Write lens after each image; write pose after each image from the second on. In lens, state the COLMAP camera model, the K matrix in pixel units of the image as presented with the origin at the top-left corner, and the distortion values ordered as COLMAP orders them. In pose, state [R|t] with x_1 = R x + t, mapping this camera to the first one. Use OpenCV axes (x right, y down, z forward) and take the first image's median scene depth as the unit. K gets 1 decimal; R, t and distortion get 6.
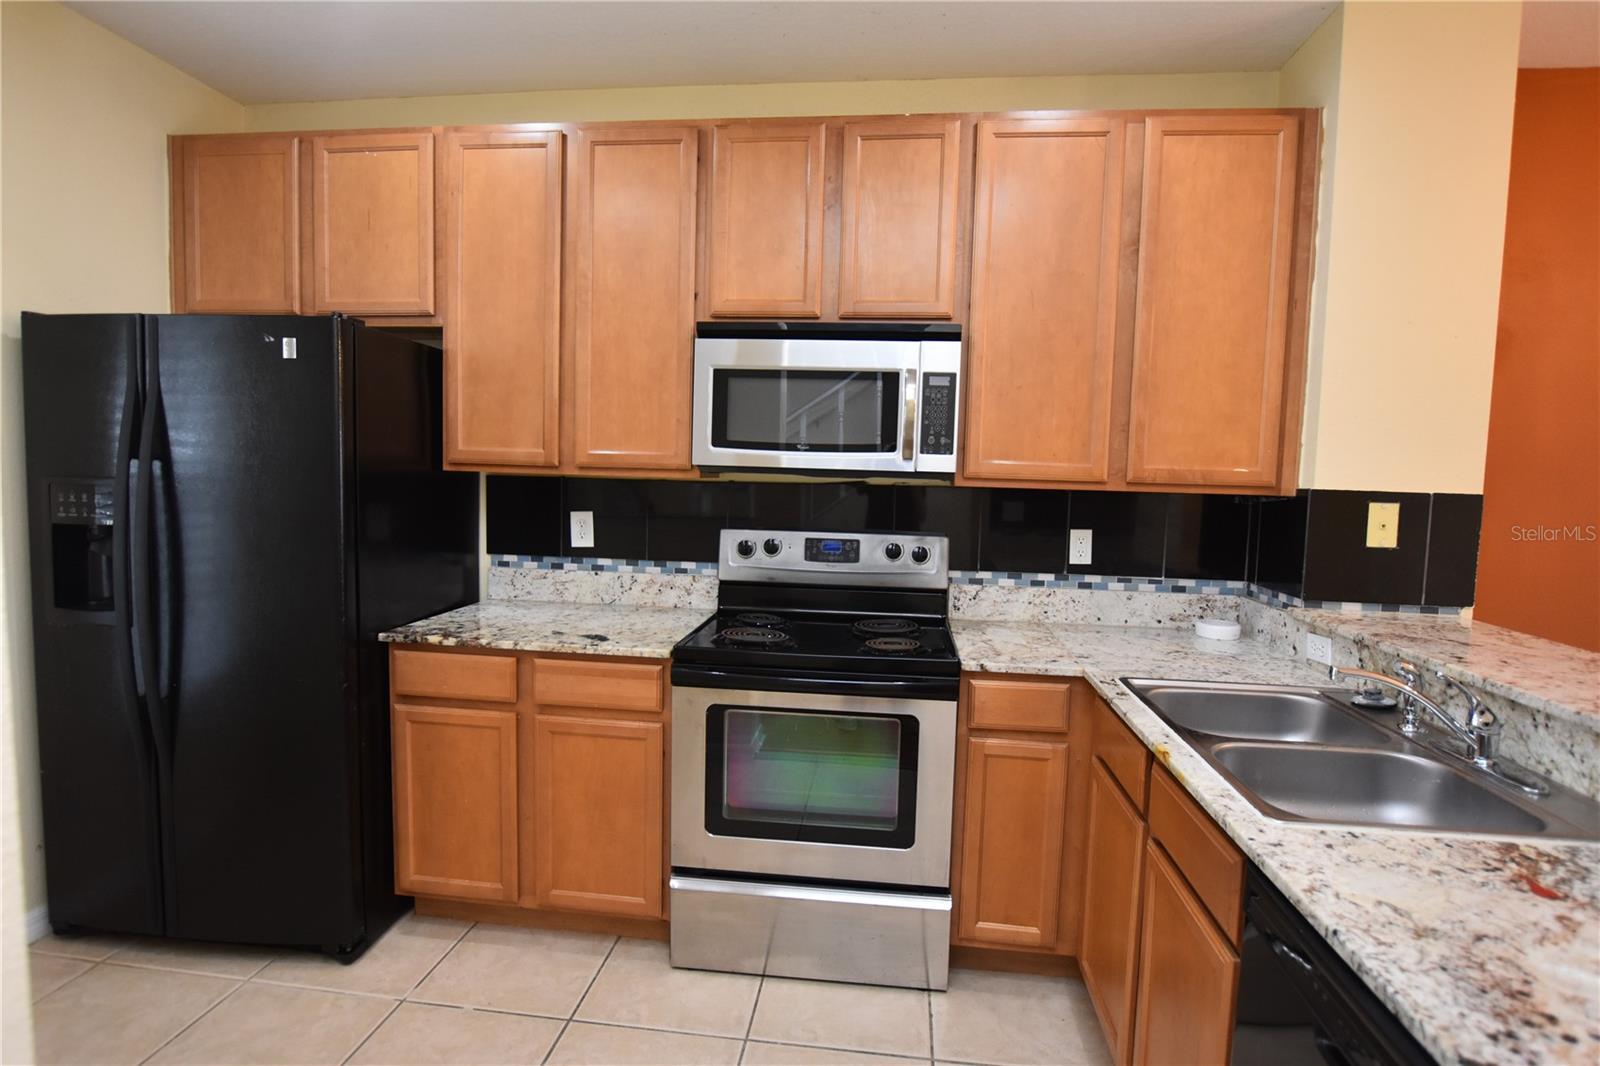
lens RADIAL K [[816.8, 0, 800.0], [0, 816.8, 533.0], [0, 0, 1]] dist [-0.026146, 0.004779]
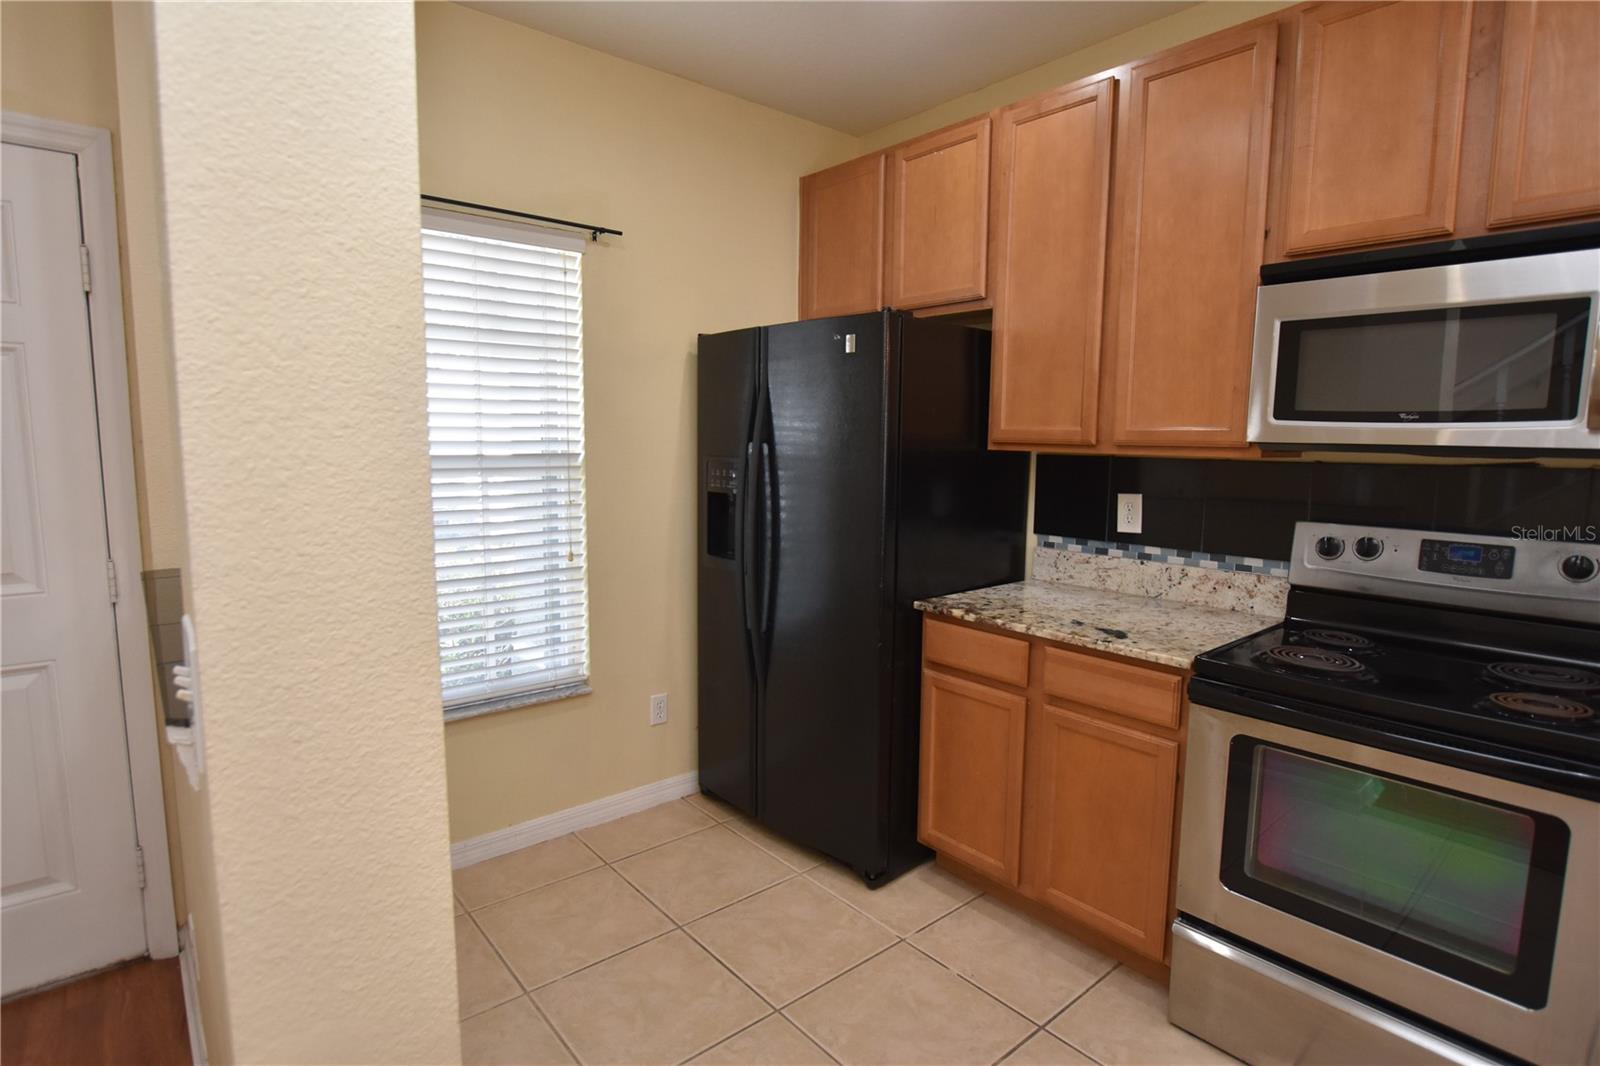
lens RADIAL K [[816.8, 0, 800.0], [0, 816.8, 533.0], [0, 0, 1]] dist [-0.026146, 0.004779]
pose [[0.730619, 0.061351, -0.680023, 0.098735], [-0.042212, 0.998108, 0.044695, -0.008841], [0.681479, -0.003950, 0.731827, 0.091060]]
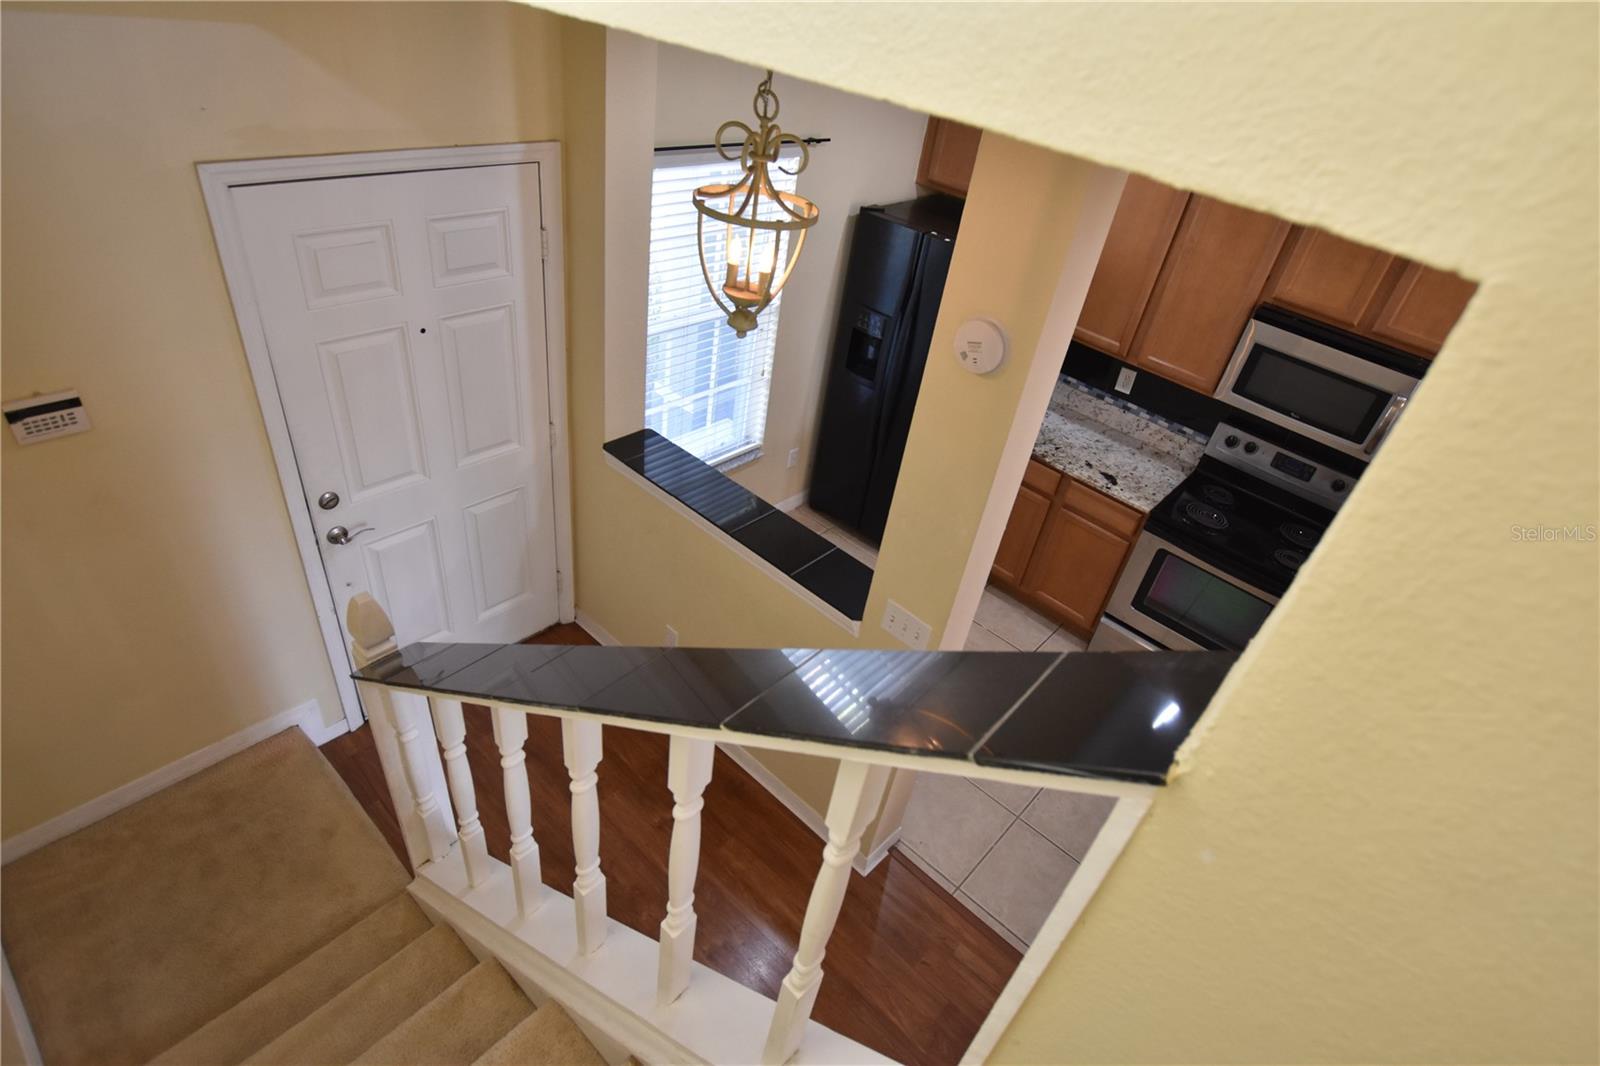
lens RADIAL K [[816.8, 0, 800.0], [0, 816.8, 533.0], [0, 0, 1]] dist [-0.026146, 0.004779]
pose [[0.810001, 0.408361, -0.420881, -0.016706], [-0.158534, 0.843460, 0.513266, -0.499995], [0.564594, -0.349022, 0.747942, -0.602014]]
